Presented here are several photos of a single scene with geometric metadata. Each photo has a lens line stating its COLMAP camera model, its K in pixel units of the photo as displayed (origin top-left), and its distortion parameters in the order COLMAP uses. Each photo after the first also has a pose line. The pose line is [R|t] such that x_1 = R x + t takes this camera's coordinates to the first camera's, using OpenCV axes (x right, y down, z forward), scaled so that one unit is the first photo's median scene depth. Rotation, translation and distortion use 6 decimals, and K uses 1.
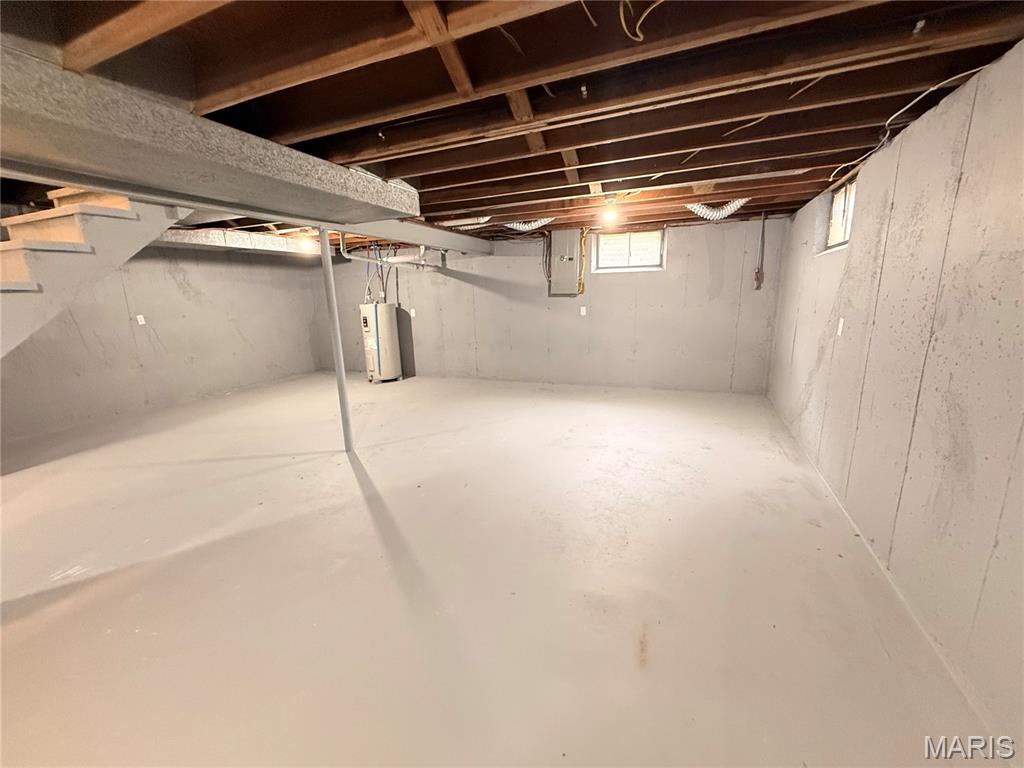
lens RADIAL K [[405.8, 0, 511.8], [0, 405.8, 381.6], [0, 0, 1]] dist [0.000684, -0.000284]
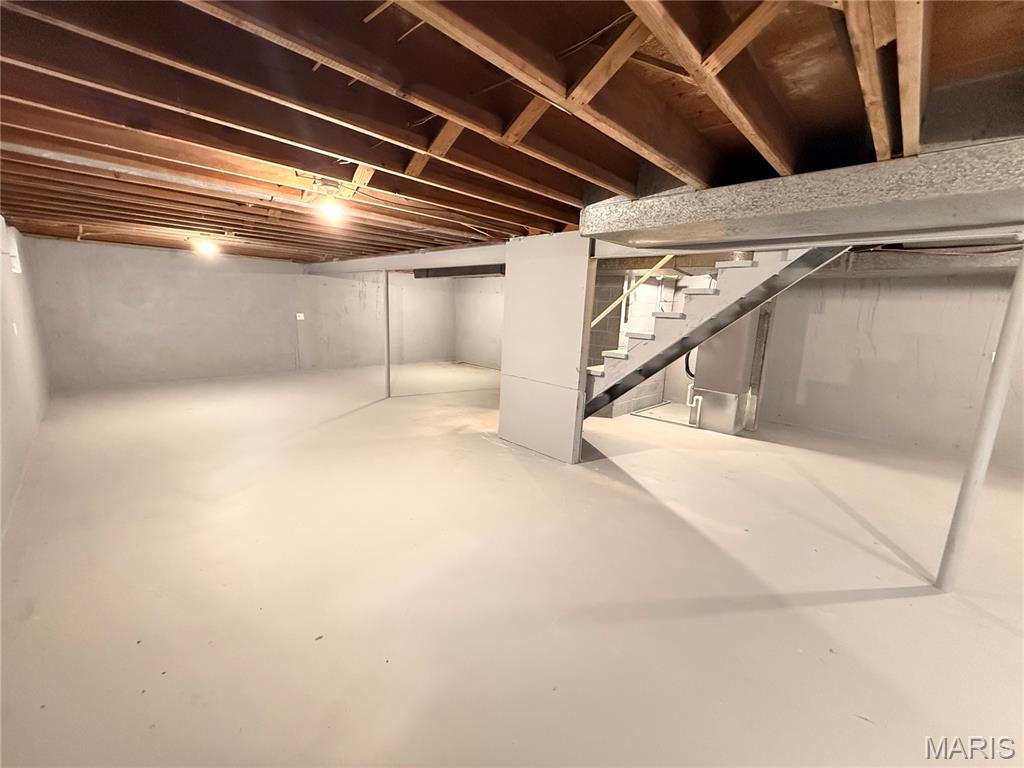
lens RADIAL K [[405.8, 0, 509.5], [0, 405.8, 383.7], [0, 0, 1]] dist [0.000684, -0.000284]
pose [[-0.343995, 0.182107, -0.921143, 0.543804], [-0.232734, 0.933865, 0.271535, -0.211393], [0.909672, 0.307788, -0.278862, 0.730694]]
